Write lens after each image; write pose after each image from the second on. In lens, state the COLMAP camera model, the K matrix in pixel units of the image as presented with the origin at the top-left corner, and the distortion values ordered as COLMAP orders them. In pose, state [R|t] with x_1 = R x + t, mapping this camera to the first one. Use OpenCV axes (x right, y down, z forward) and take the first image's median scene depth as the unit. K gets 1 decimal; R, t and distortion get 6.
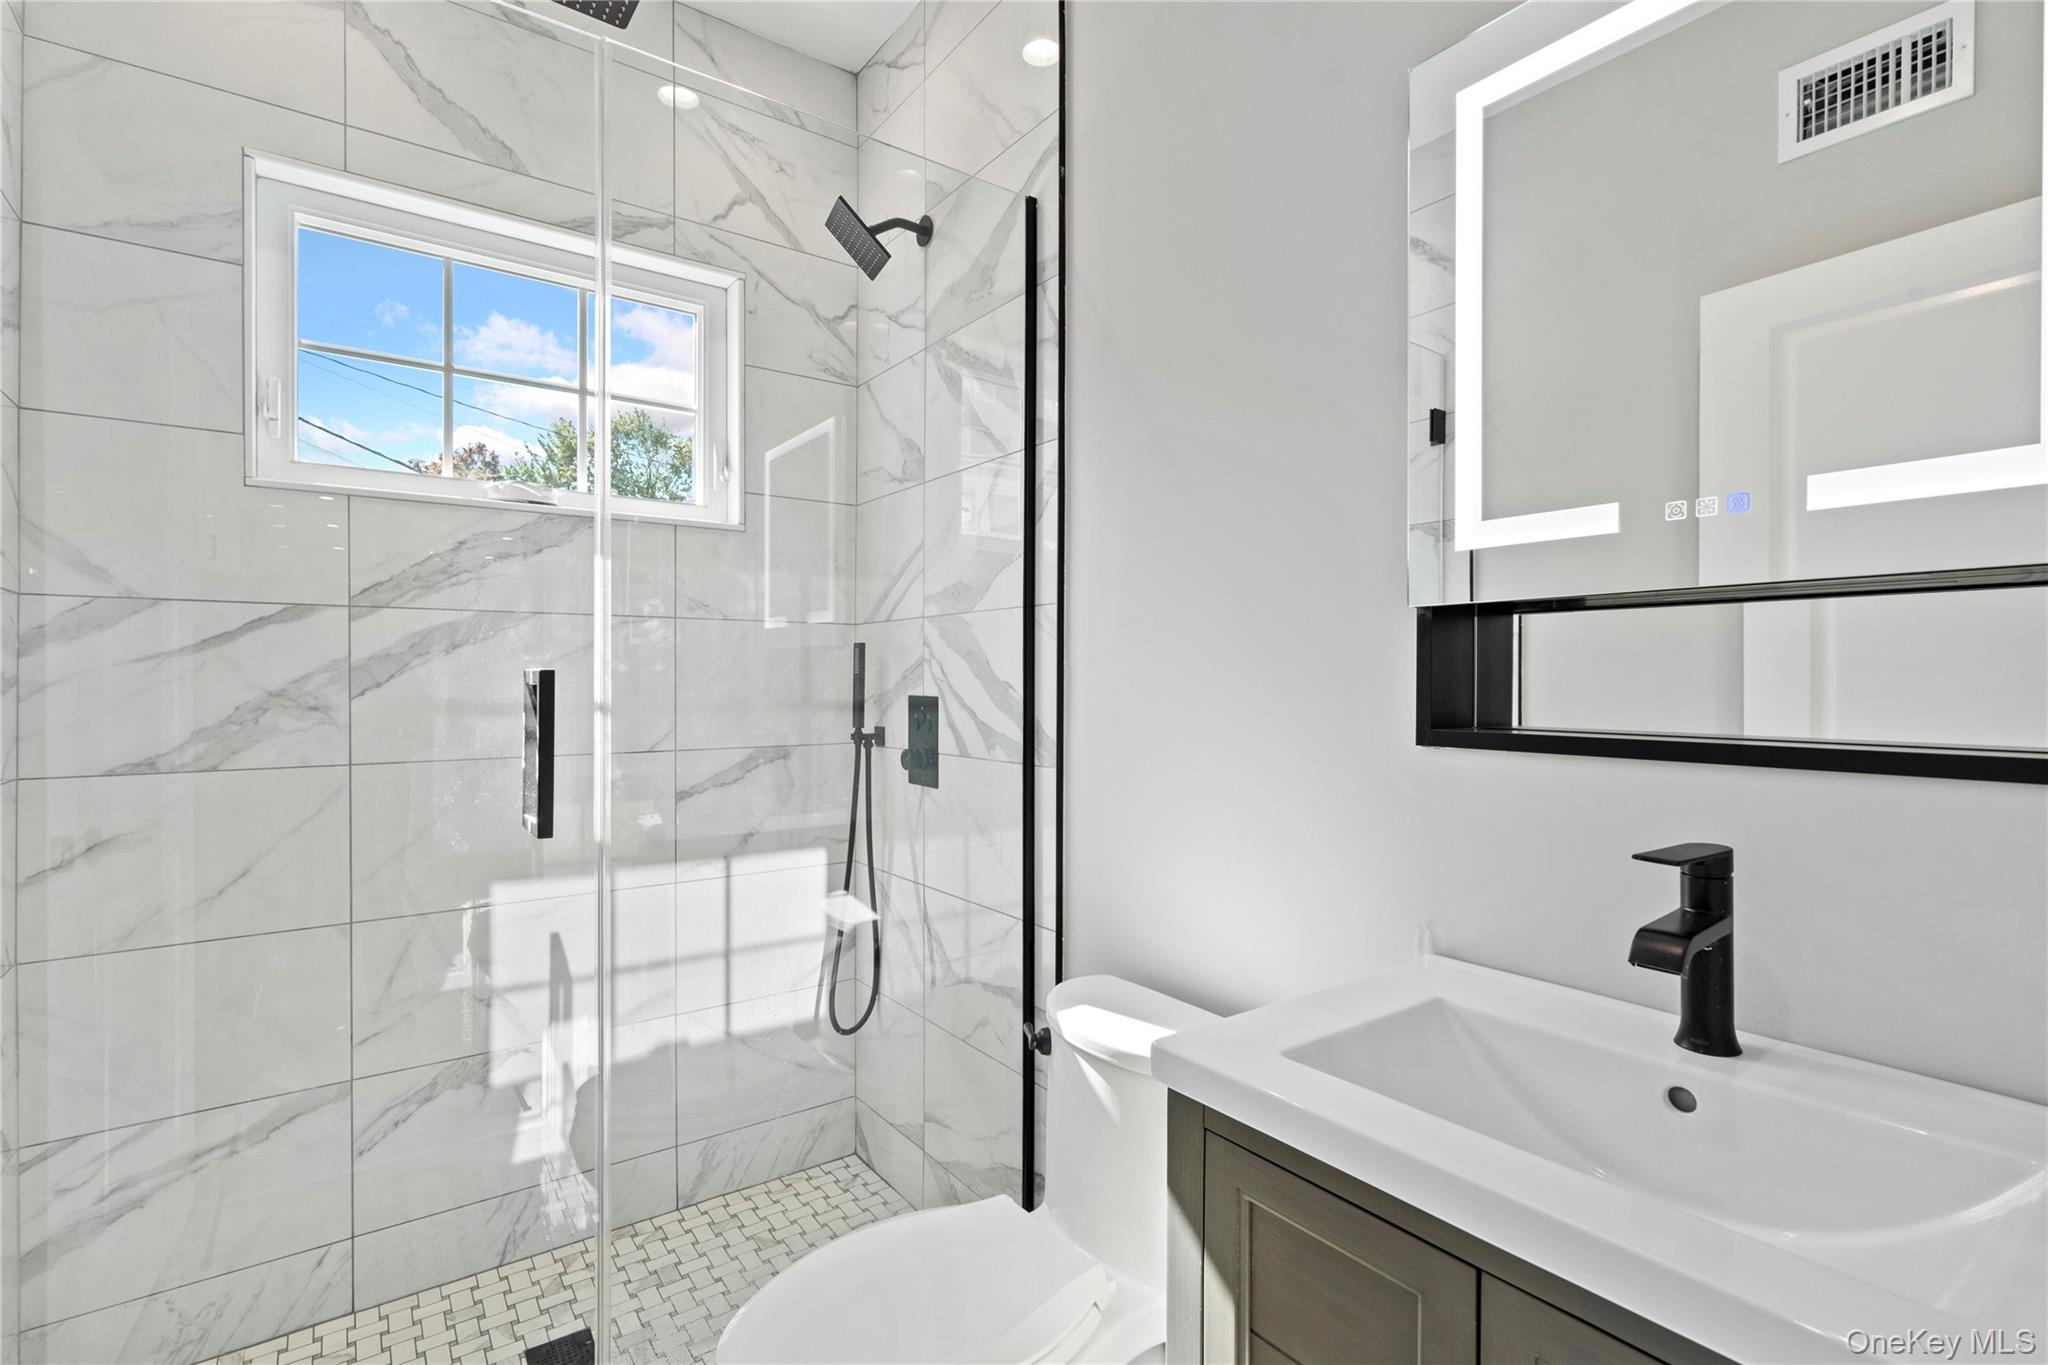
lens RADIAL K [[942.8, 0, 1014.3], [0, 942.8, 659.9], [0, 0, 1]] dist [-0.000451, 0.000807]
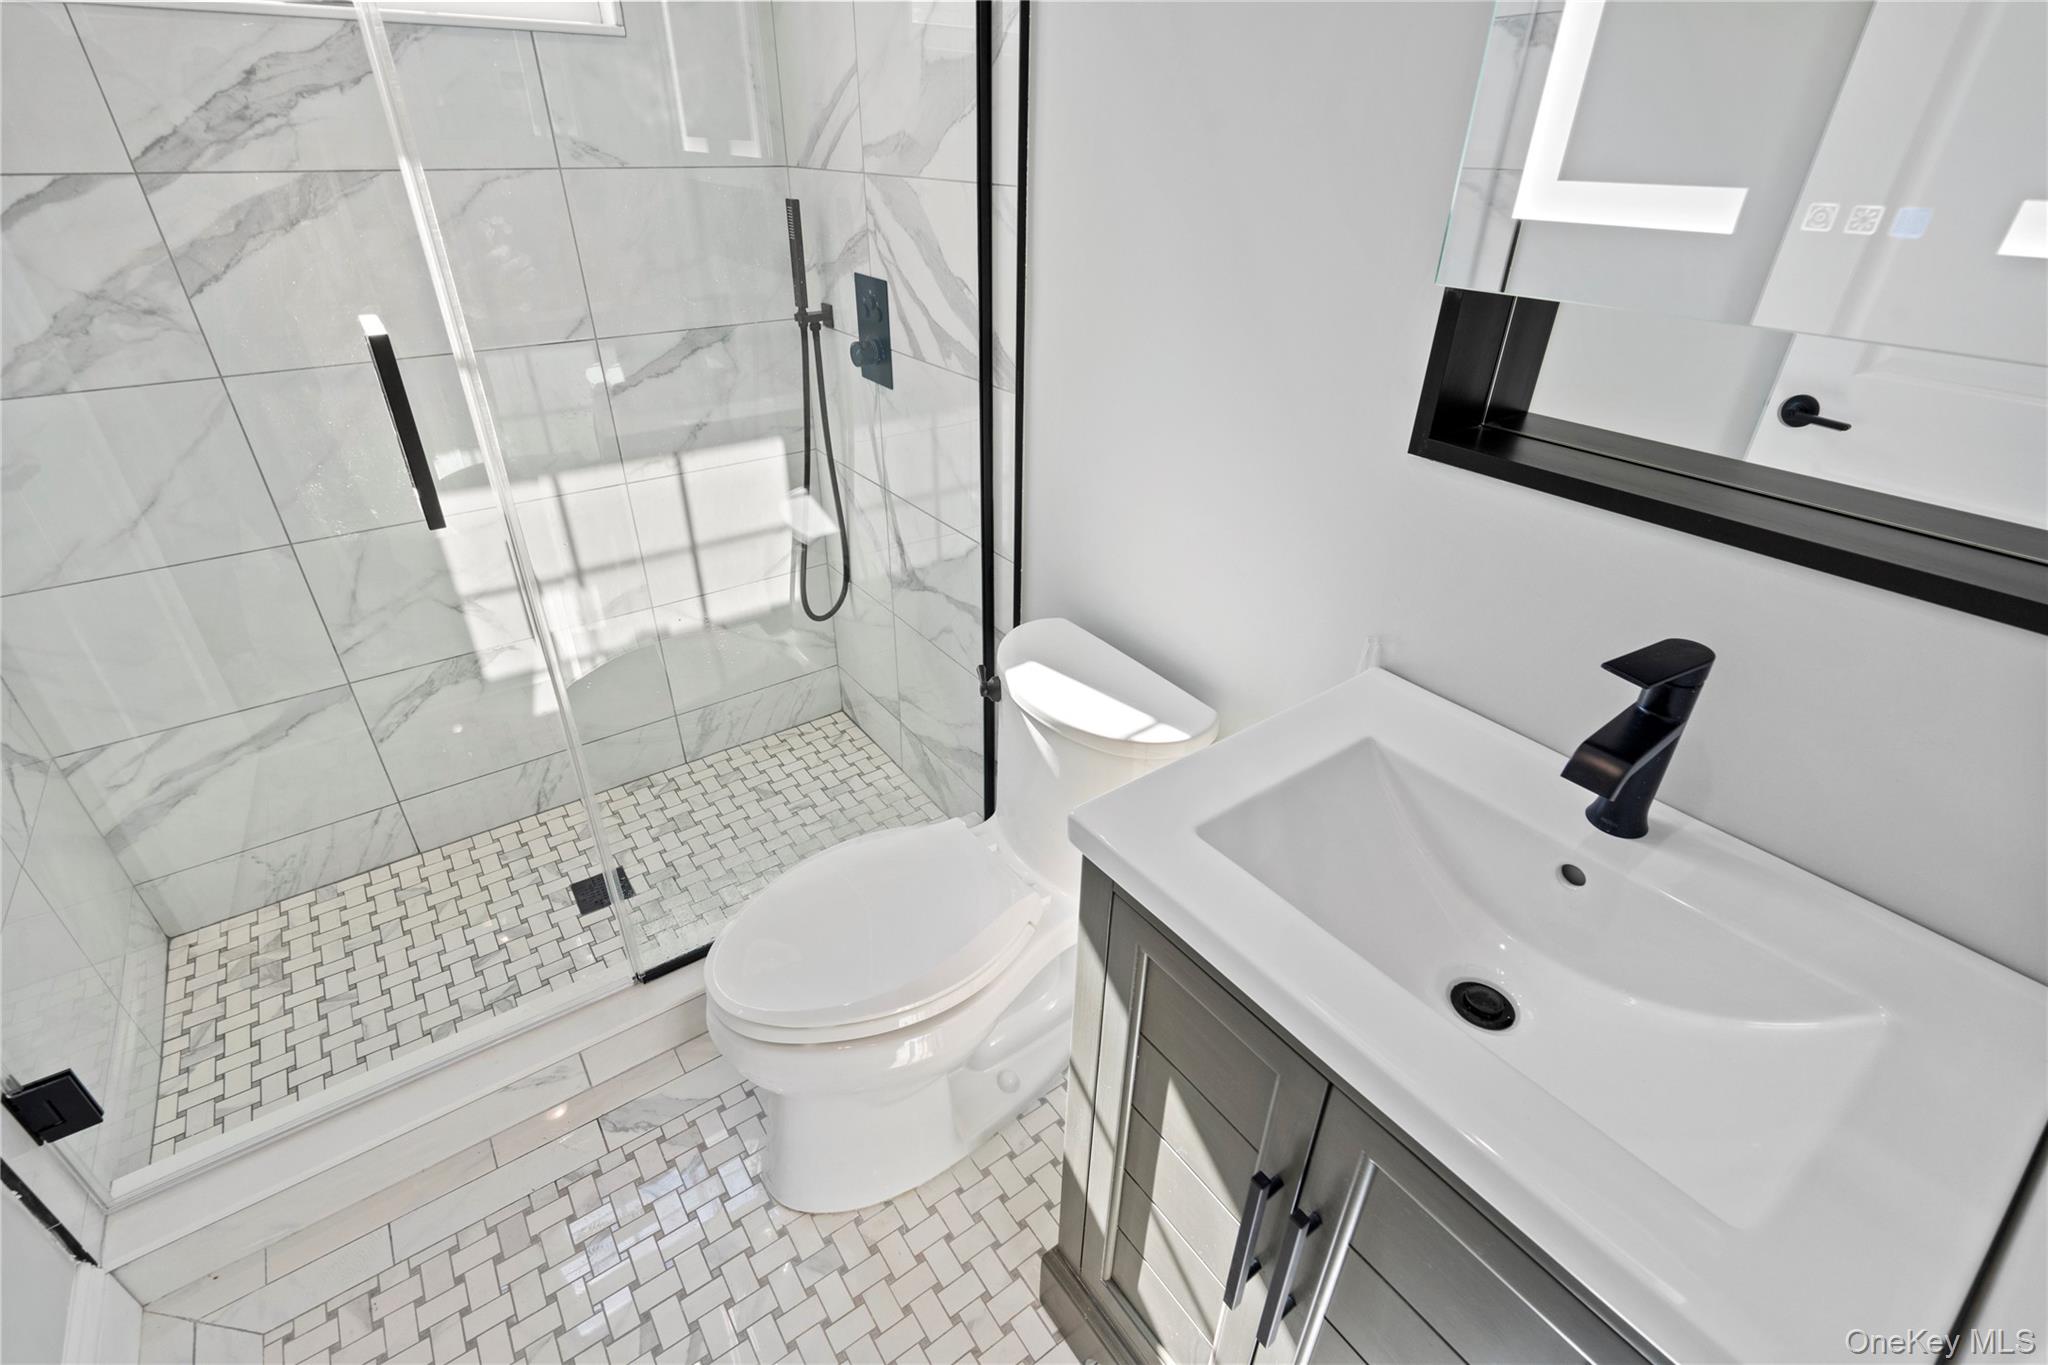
lens RADIAL K [[942.8, 0, 1013.9], [0, 942.8, 686.0], [0, 0, 1]] dist [-0.000451, 0.000807]
pose [[0.999957, 0.001489, 0.009163, 0.032143], [-0.005937, 0.861359, 0.507962, -0.092743], [-0.007136, -0.507995, 0.861331, 0.084327]]
